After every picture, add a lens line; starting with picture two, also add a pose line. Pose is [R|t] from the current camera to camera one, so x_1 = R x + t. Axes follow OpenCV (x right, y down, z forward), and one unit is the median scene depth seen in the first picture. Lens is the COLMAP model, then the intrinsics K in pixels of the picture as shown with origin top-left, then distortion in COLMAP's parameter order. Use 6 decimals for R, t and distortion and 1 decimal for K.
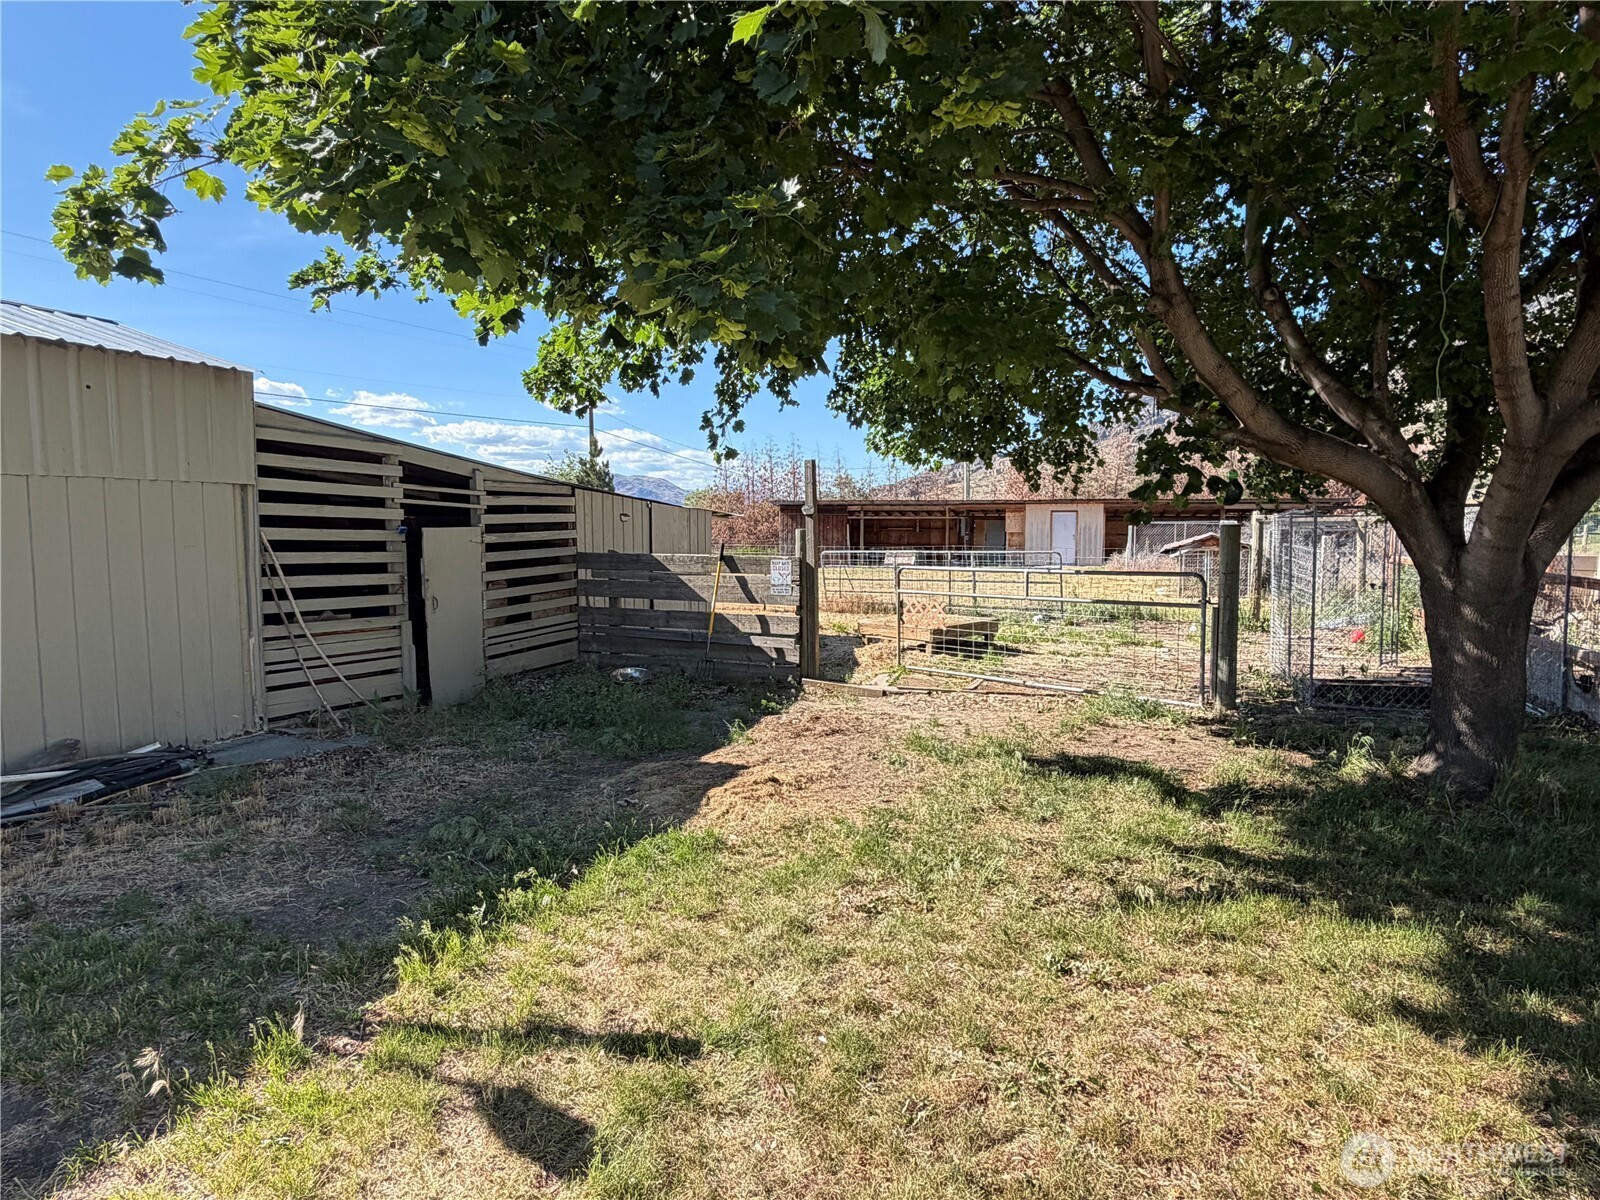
lens RADIAL K [[906.4, 0, 800.0], [0, 906.4, 600.0], [0, 0, 1]] dist [0.000937, 0.001439]
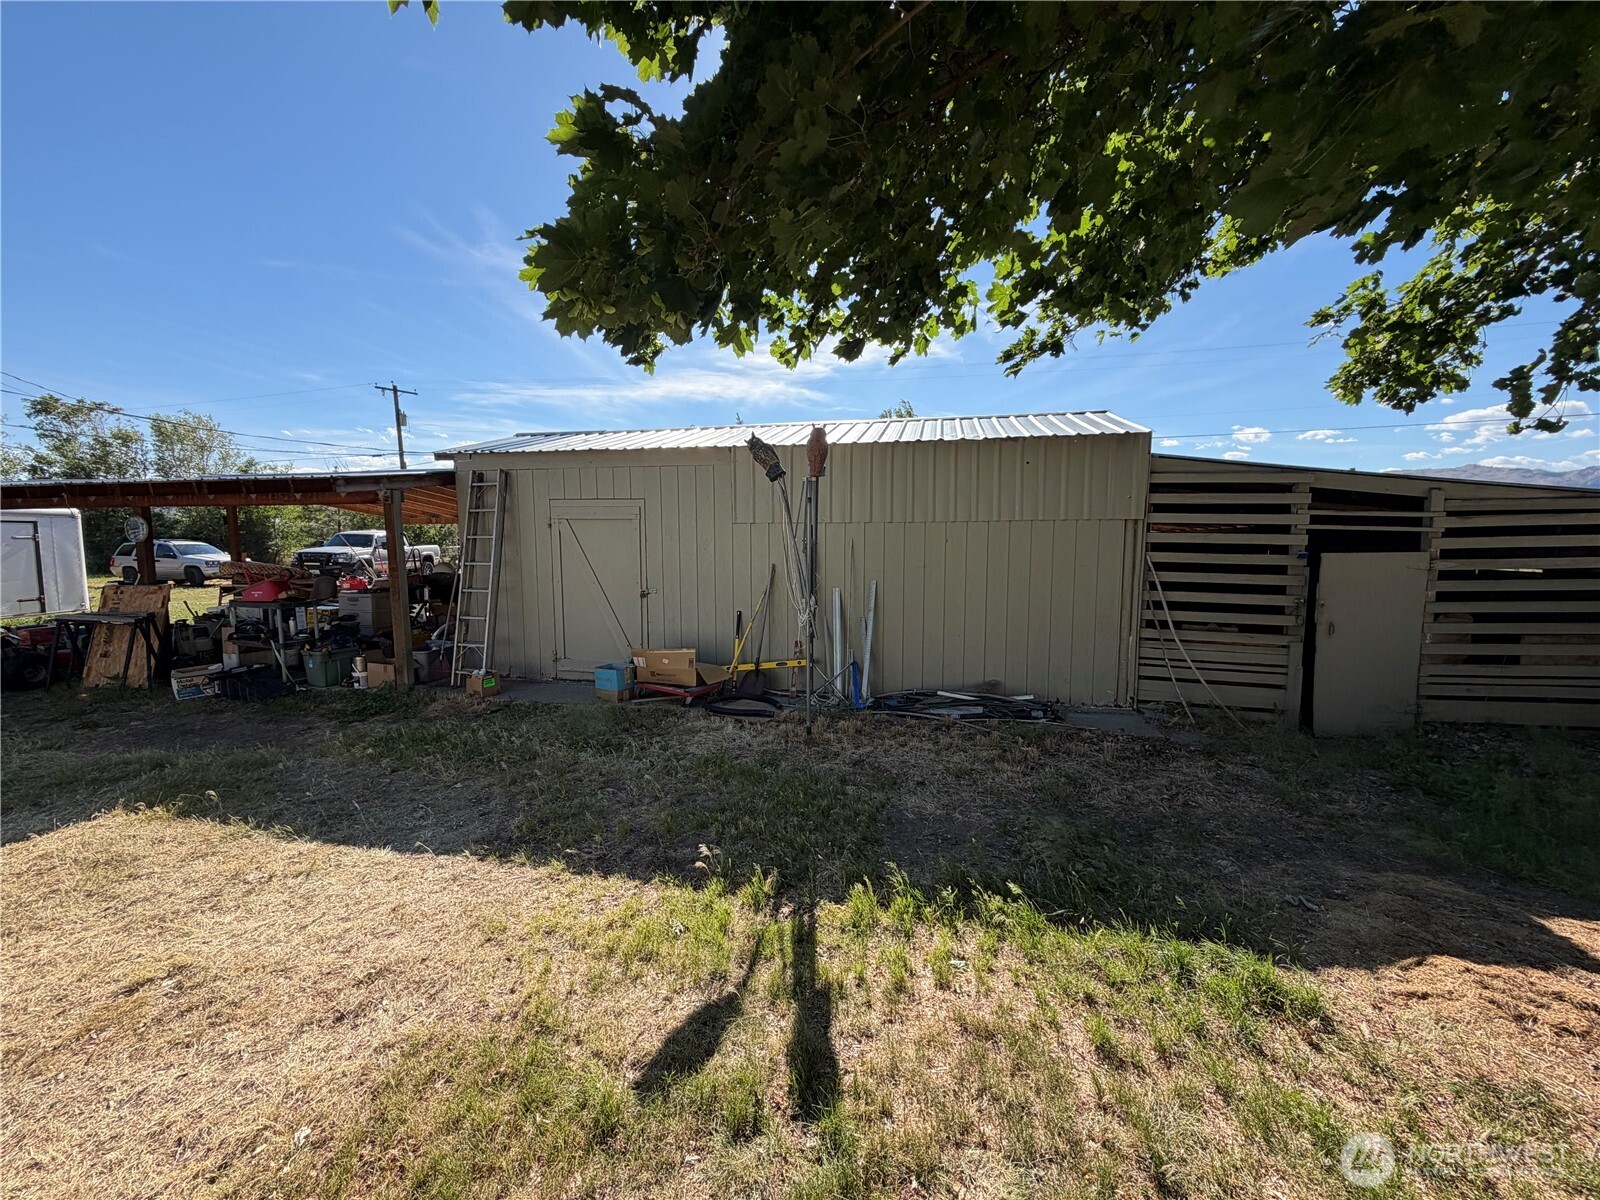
lens RADIAL K [[638.3, 0, 794.3], [0, 638.3, 598.5], [0, 0, 1]] dist [0.001639, 0.000353]
pose [[0.184395, 0.086527, -0.979036, 0.211595], [-0.078090, 0.994258, 0.073165, -0.042869], [0.979745, 0.062961, 0.190093, 0.348992]]
